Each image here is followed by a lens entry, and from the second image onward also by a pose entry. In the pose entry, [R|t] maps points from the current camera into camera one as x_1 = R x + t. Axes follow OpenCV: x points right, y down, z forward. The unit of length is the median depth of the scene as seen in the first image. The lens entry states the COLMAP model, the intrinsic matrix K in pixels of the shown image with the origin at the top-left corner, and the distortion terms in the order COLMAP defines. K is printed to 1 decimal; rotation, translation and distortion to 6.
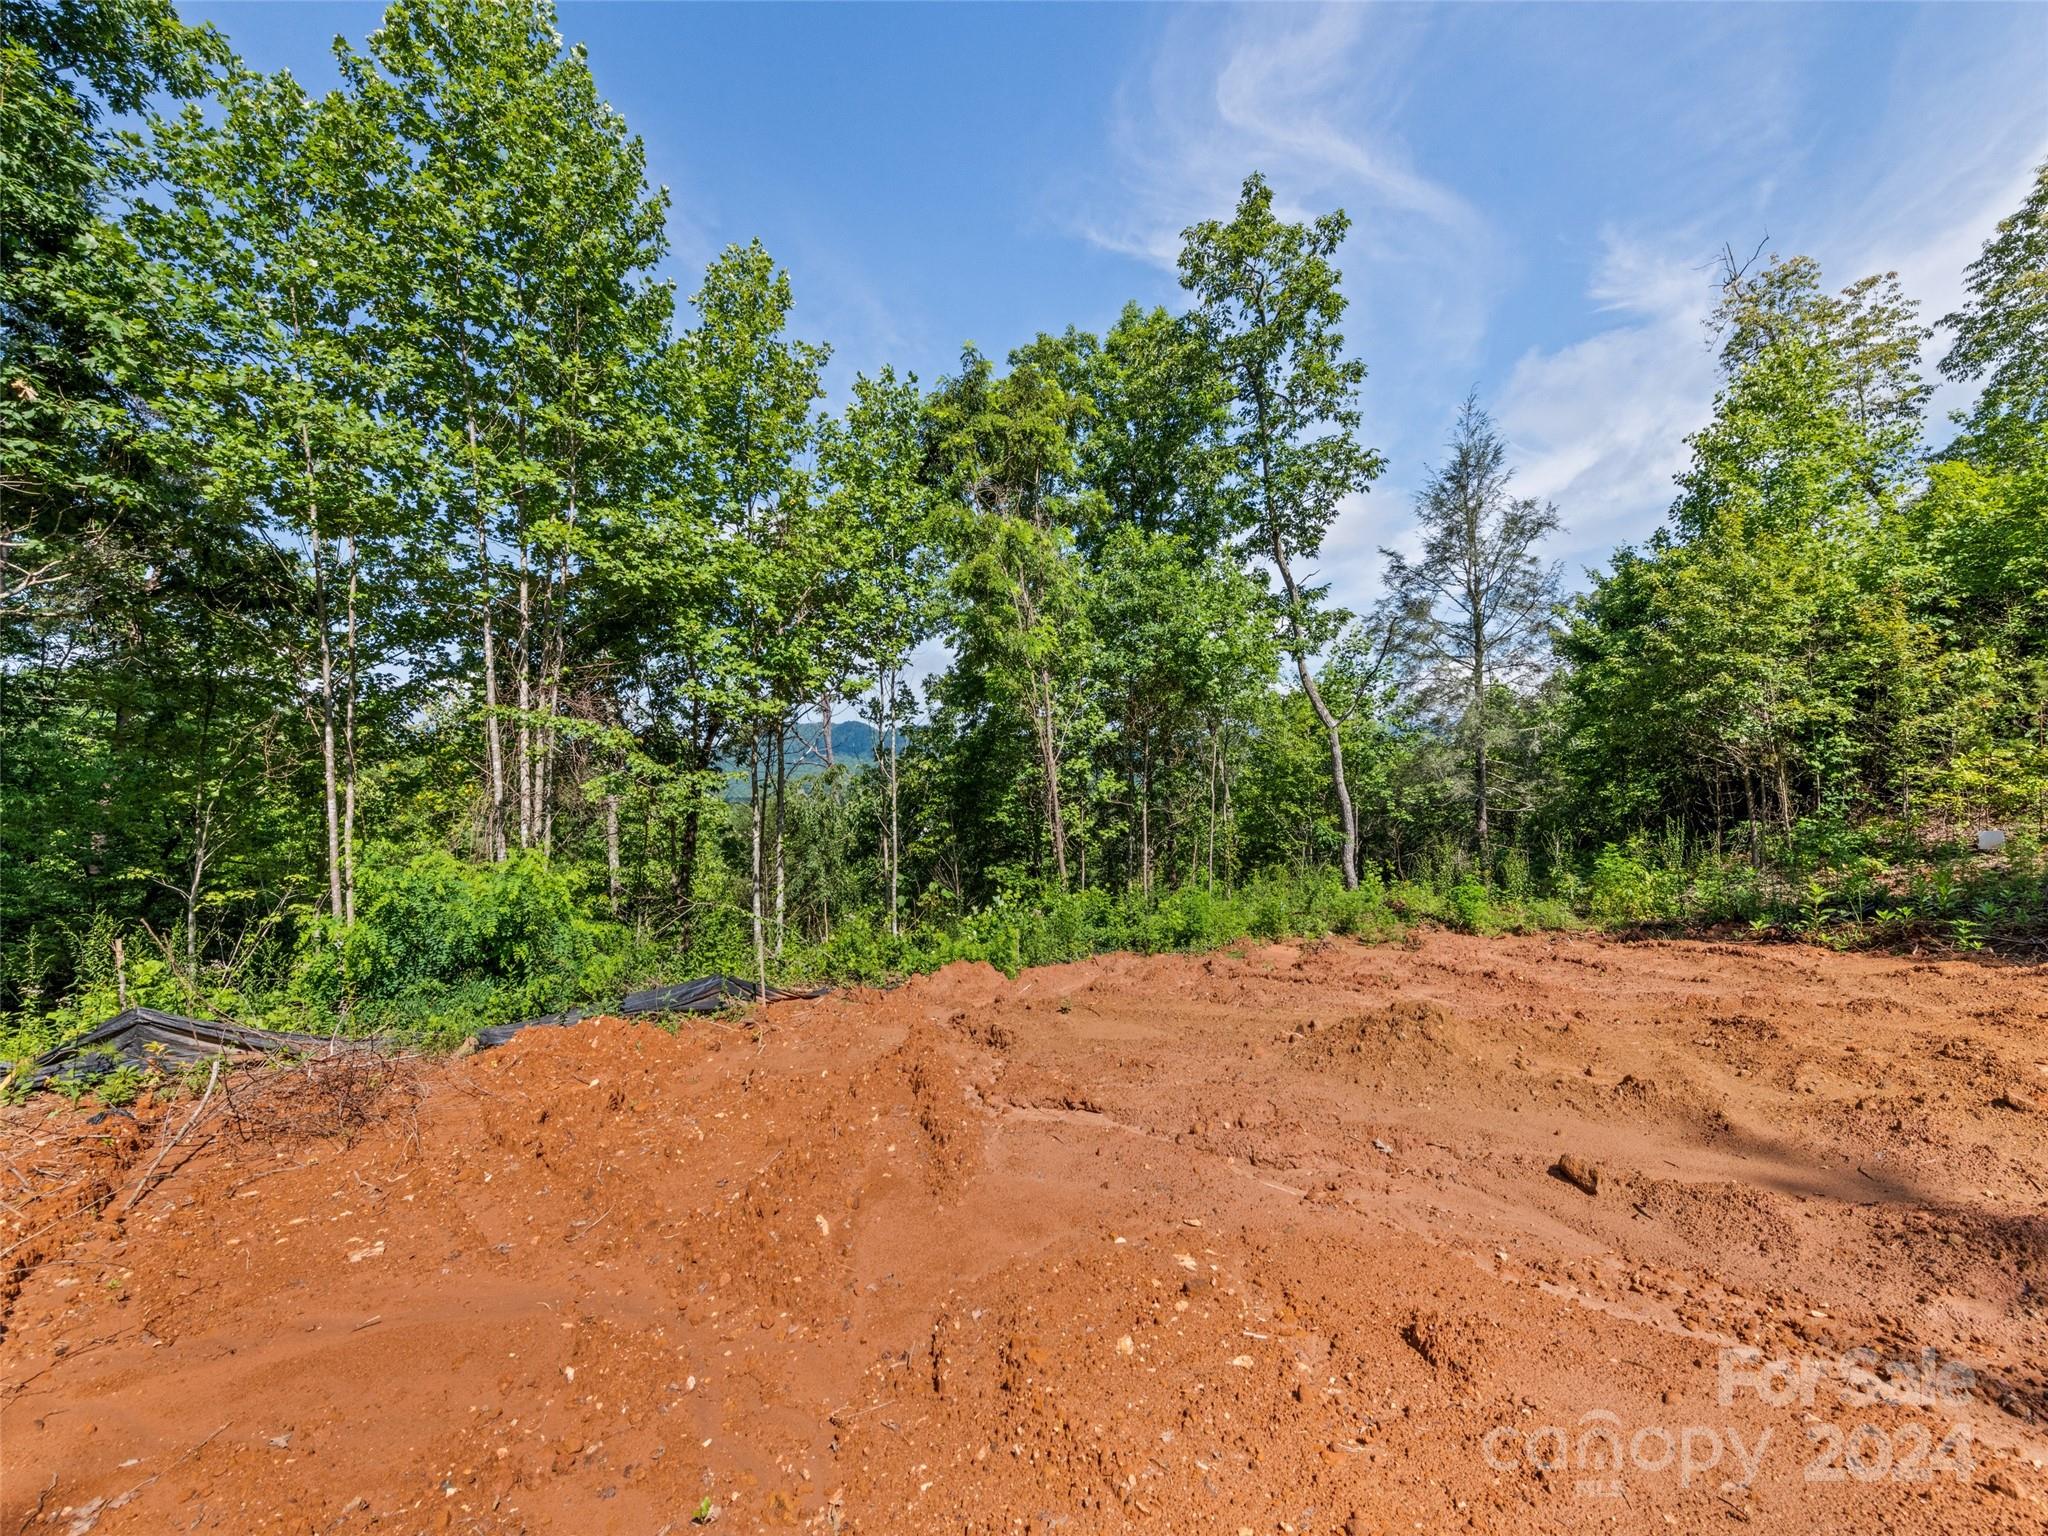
lens RADIAL K [[794.3, 0, 1025.6], [0, 794.3, 791.2], [0, 0, 1]] dist [0.000528, 0.000154]
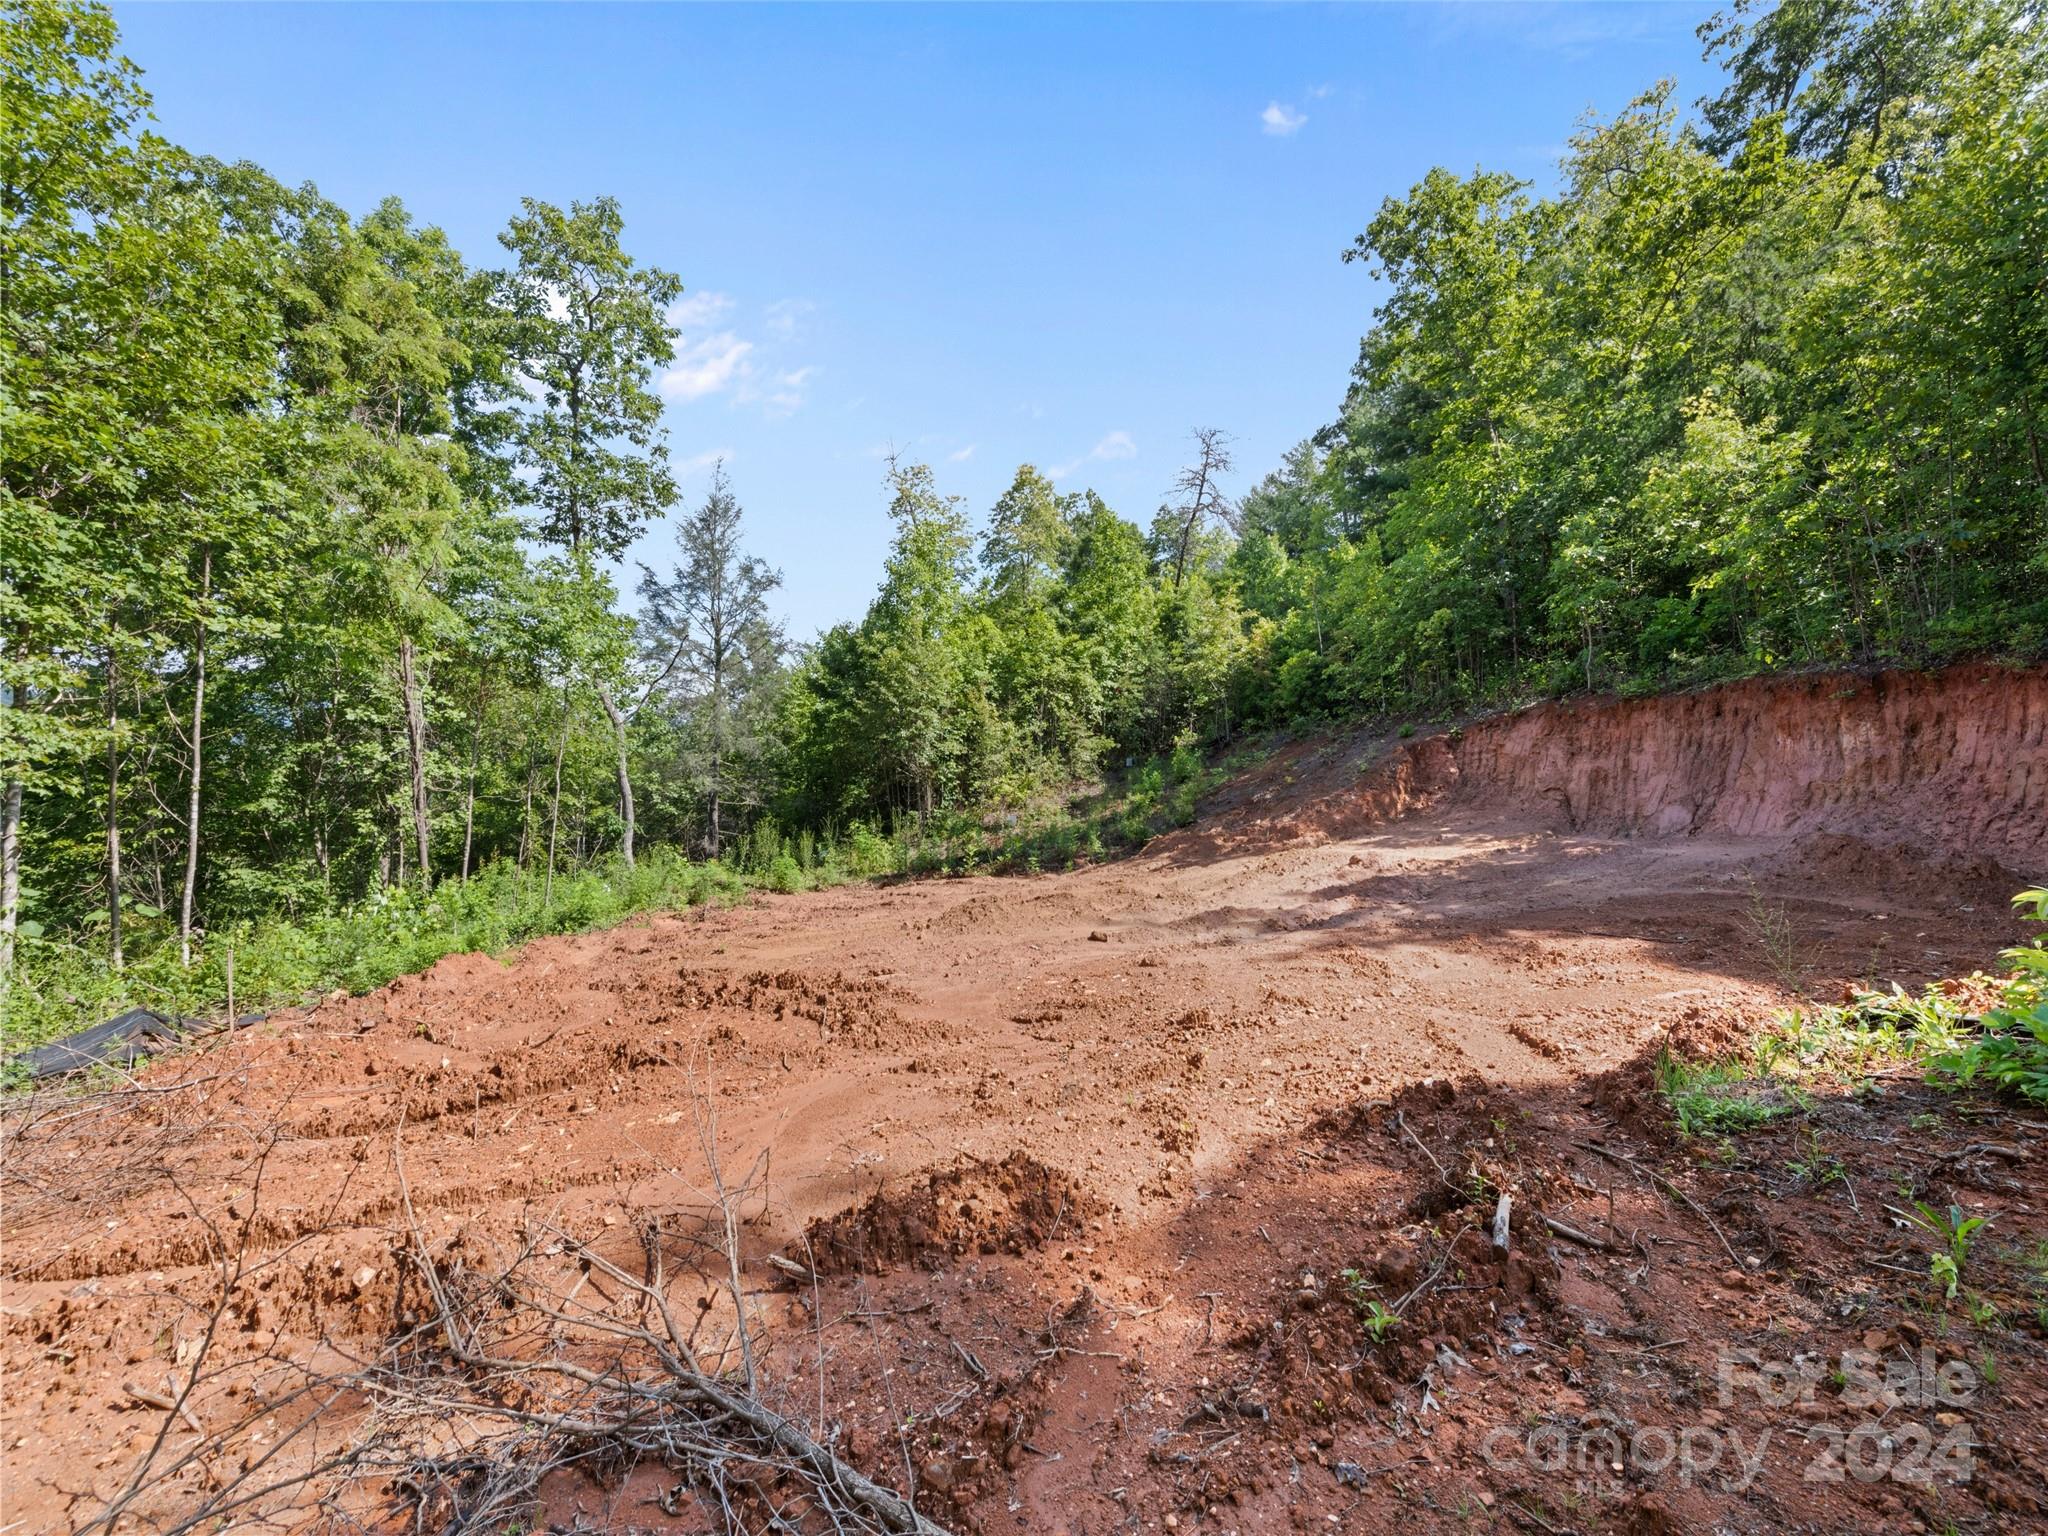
lens RADIAL K [[794.3, 0, 1025.6], [0, 794.3, 791.2], [0, 0, 1]] dist [0.000528, 0.000154]
pose [[0.521879, 0.024114, 0.852679, -0.308013], [-0.029346, 0.999516, -0.010306, 0.006167], [-0.852515, -0.019644, 0.522334, -0.036269]]
